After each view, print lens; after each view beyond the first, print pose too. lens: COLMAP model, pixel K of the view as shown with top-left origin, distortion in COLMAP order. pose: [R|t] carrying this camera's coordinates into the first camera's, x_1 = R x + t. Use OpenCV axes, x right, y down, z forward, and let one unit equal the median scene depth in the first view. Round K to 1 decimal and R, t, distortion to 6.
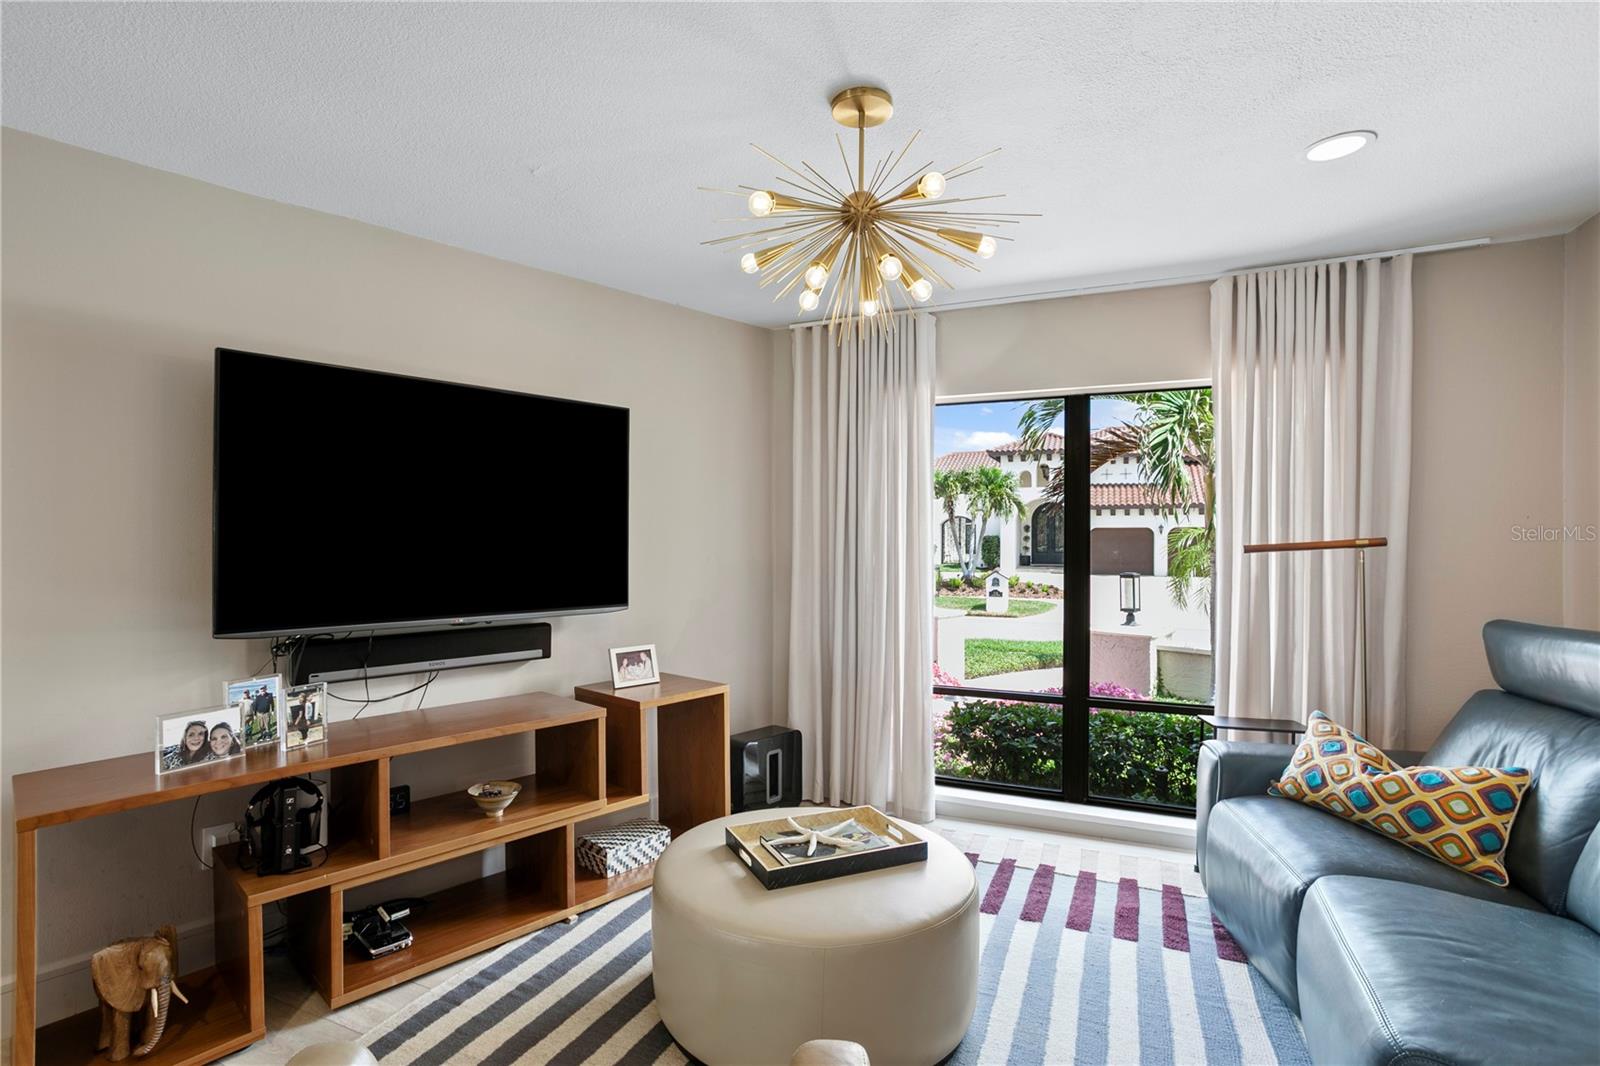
lens RADIAL K [[783.5, 0, 795.3], [0, 783.5, 534.8], [0, 0, 1]] dist [0.004326, 0.000596]
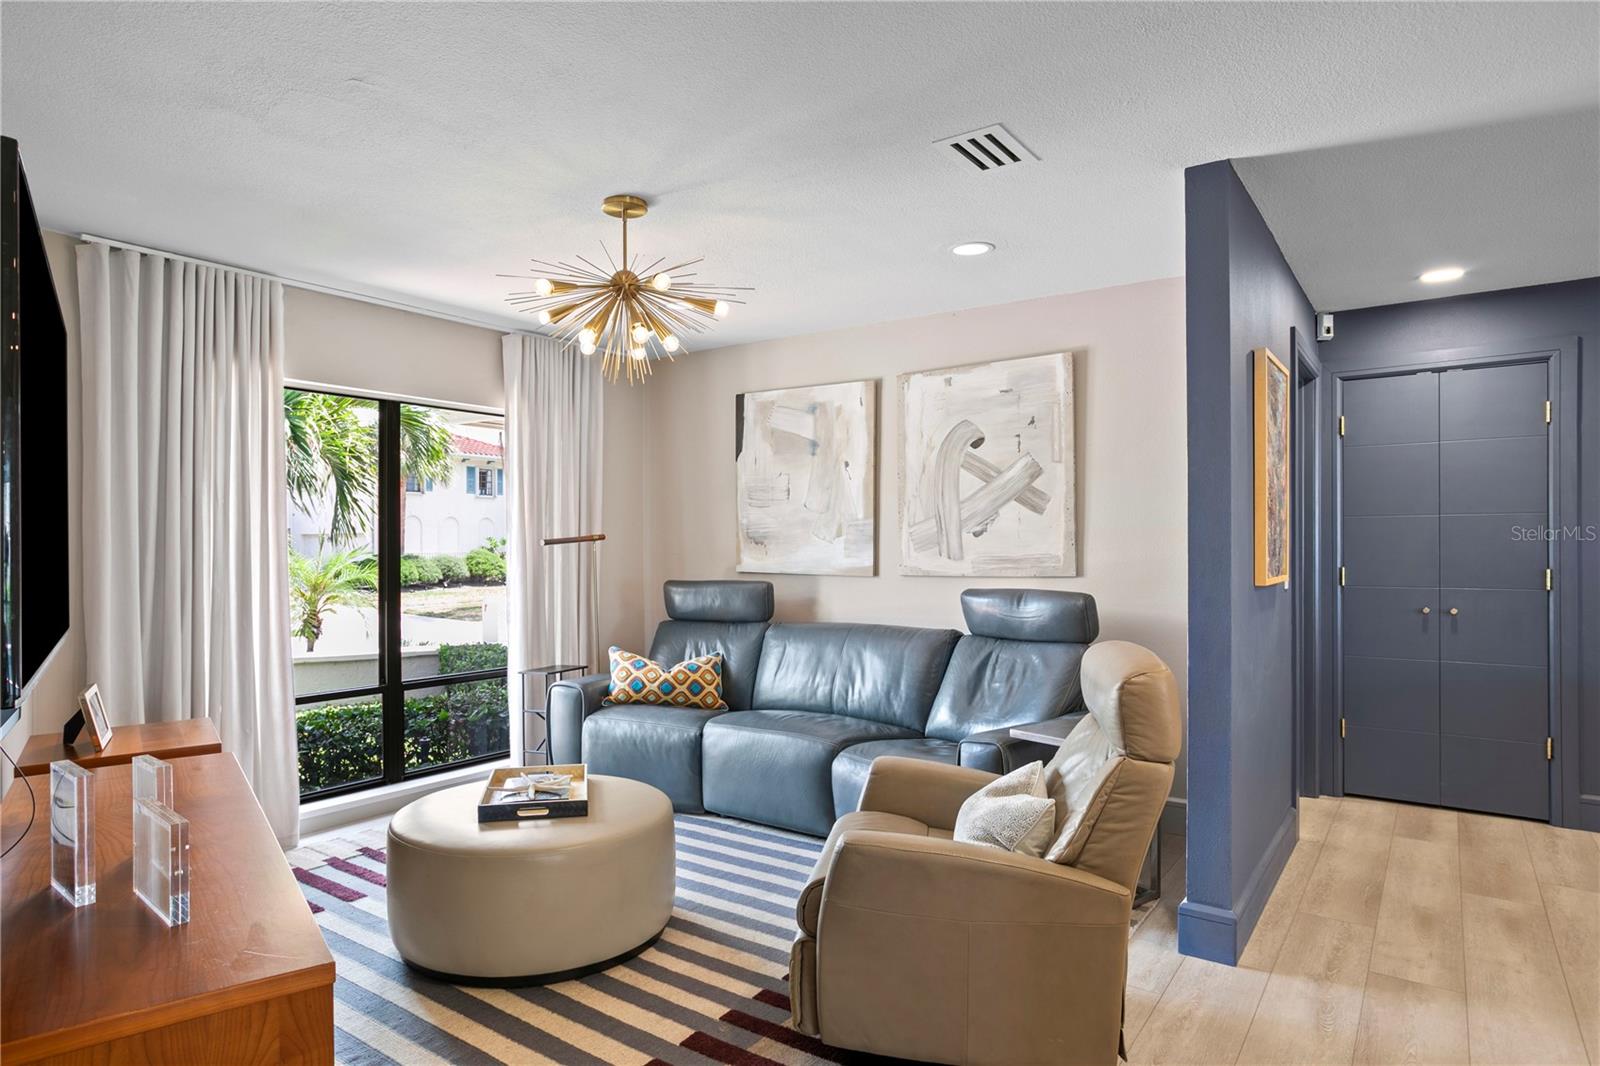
lens RADIAL K [[913.8, 0, 792.2], [0, 913.8, 539.6], [0, 0, 1]] dist [0.006014, 0.000064]
pose [[0.202623, -0.001374, 0.979256, -1.080133], [0.004917, 0.999988, 0.000386, 0.018256], [-0.979245, 0.004737, 0.202627, 0.320699]]
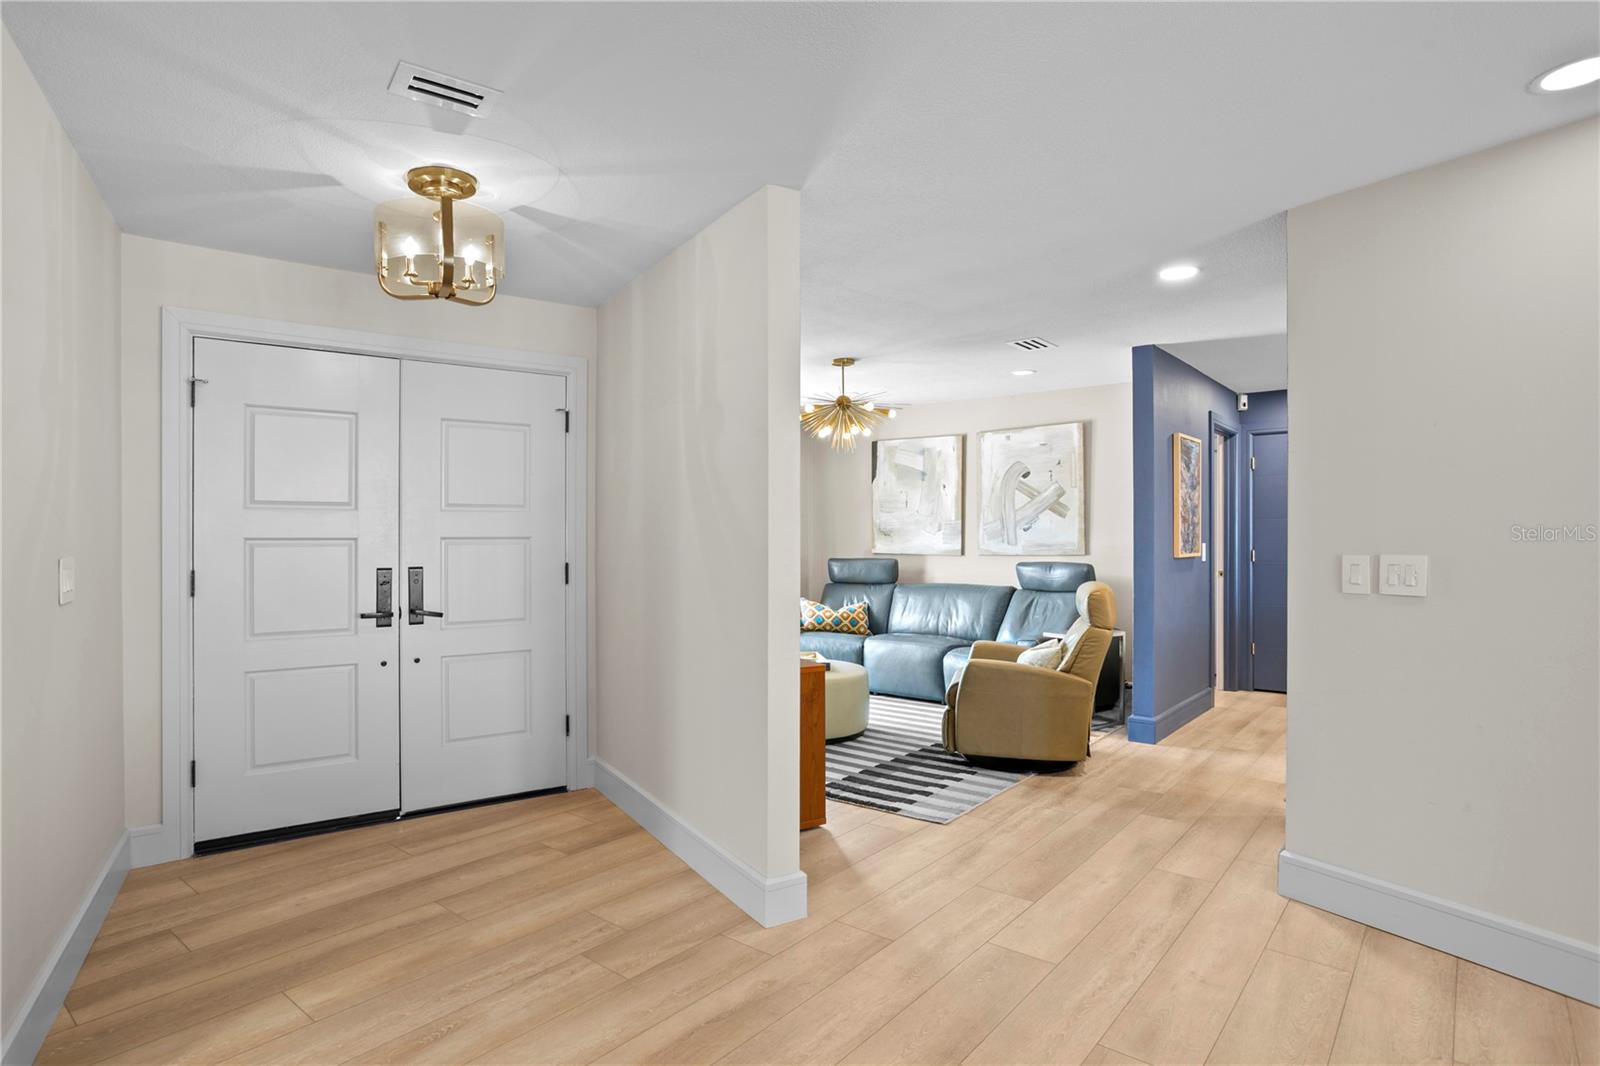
lens RADIAL K [[823.8, 0, 802.7], [0, 823.8, 533.8], [0, 0, 1]] dist [-0.002756, 0.000450]
pose [[0.263171, -0.004072, 0.964741, -2.037577], [0.004481, 0.999985, 0.002999, 0.011693], [-0.964739, 0.003534, 0.263185, 0.323598]]
